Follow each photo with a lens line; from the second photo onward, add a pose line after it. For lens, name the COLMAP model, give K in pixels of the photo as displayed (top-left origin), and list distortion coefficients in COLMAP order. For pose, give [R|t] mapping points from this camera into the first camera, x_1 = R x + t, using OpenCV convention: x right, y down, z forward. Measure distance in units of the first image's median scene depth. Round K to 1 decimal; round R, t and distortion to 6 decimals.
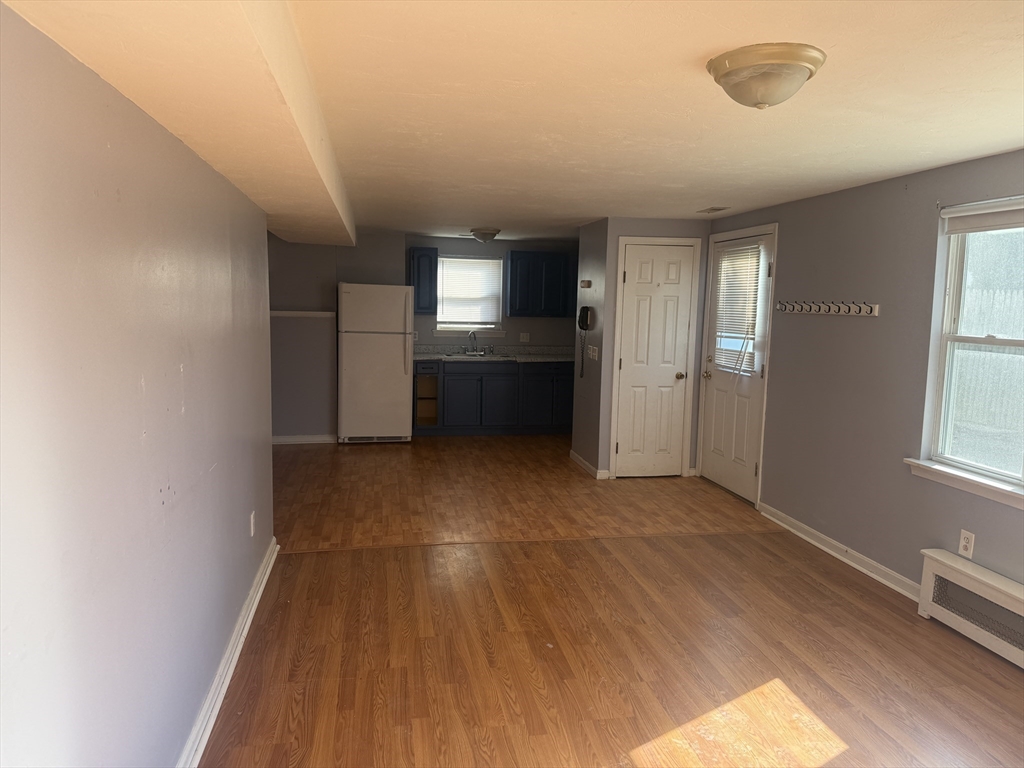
lens RADIAL K [[717.9, 0, 513.4], [0, 717.9, 383.0], [0, 0, 1]] dist [0.013272, -0.024465]
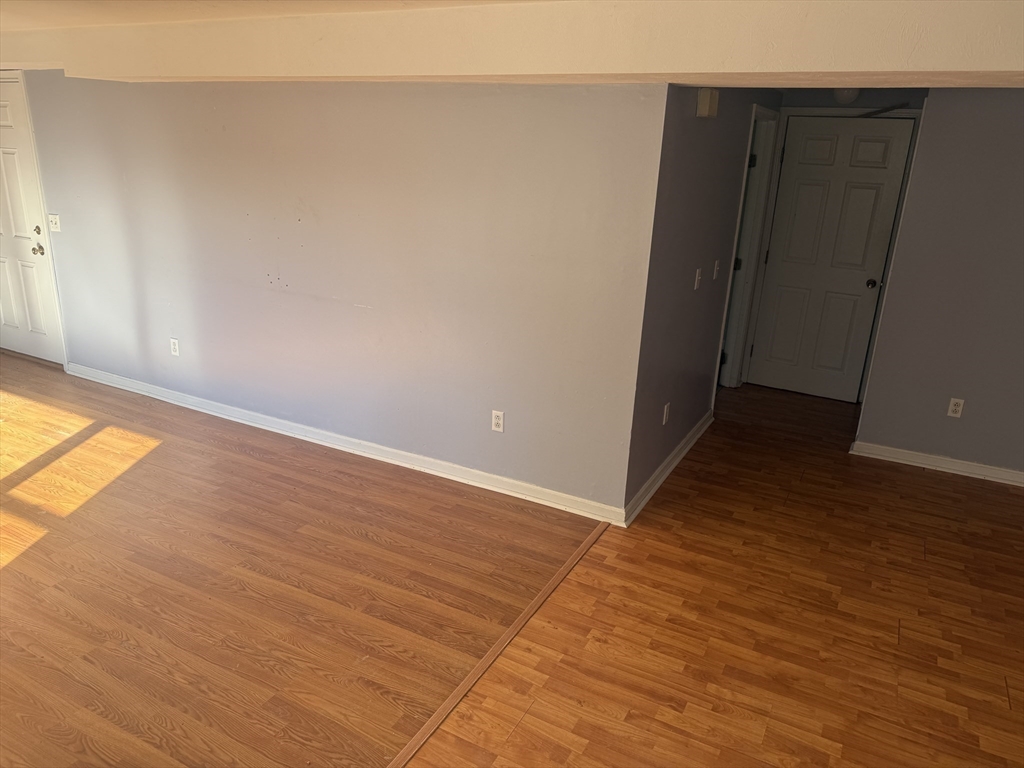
lens RADIAL K [[717.9, 0, 513.0], [0, 717.9, 383.2], [0, 0, 1]] dist [0.013272, -0.024465]
pose [[-0.615716, 0.208121, -0.759986, 0.427223], [-0.145382, 0.917925, 0.369157, -0.256147], [0.774440, 0.337784, -0.534924, 1.702885]]
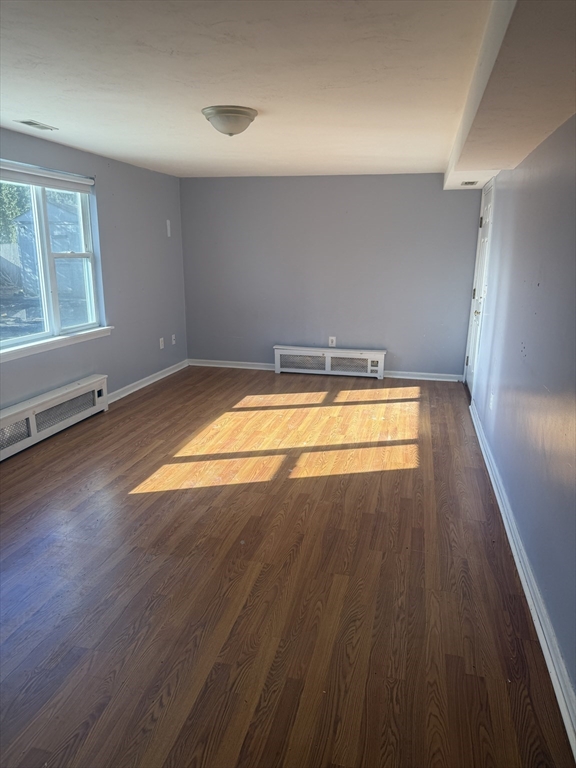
lens RADIAL K [[538.4, 0, 301.7], [0, 538.4, 375.4], [0, 0, 1]] dist [0.013272, -0.024465]
pose [[-0.921307, -0.114417, 0.371621, -0.316393], [0.021199, 0.939525, 0.341823, -0.171669], [-0.388258, 0.322802, -0.863165, 1.579122]]
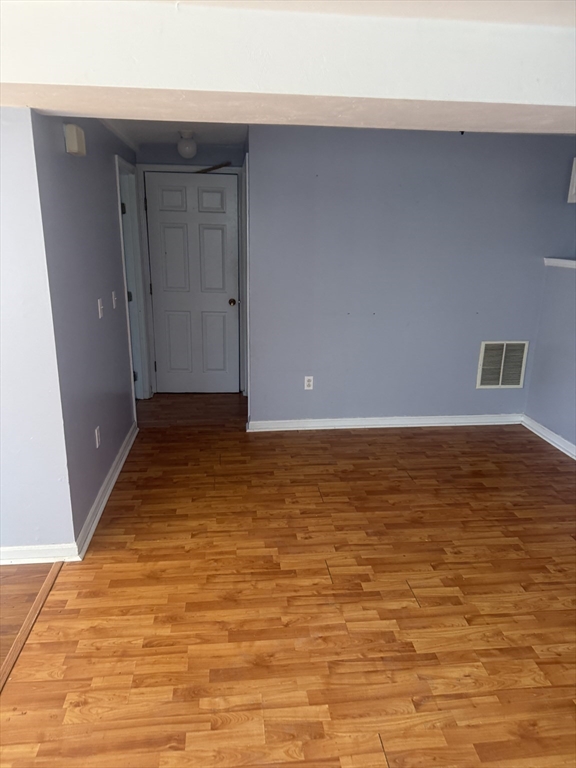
lens RADIAL K [[538.4, 0, 290.0], [0, 538.4, 395.0], [0, 0, 1]] dist [0.013272, -0.024465]
pose [[-0.060016, 0.281269, -0.957750, 0.240305], [-0.143079, 0.947148, 0.287121, -0.197564], [0.987890, 0.154266, -0.016601, 1.618043]]
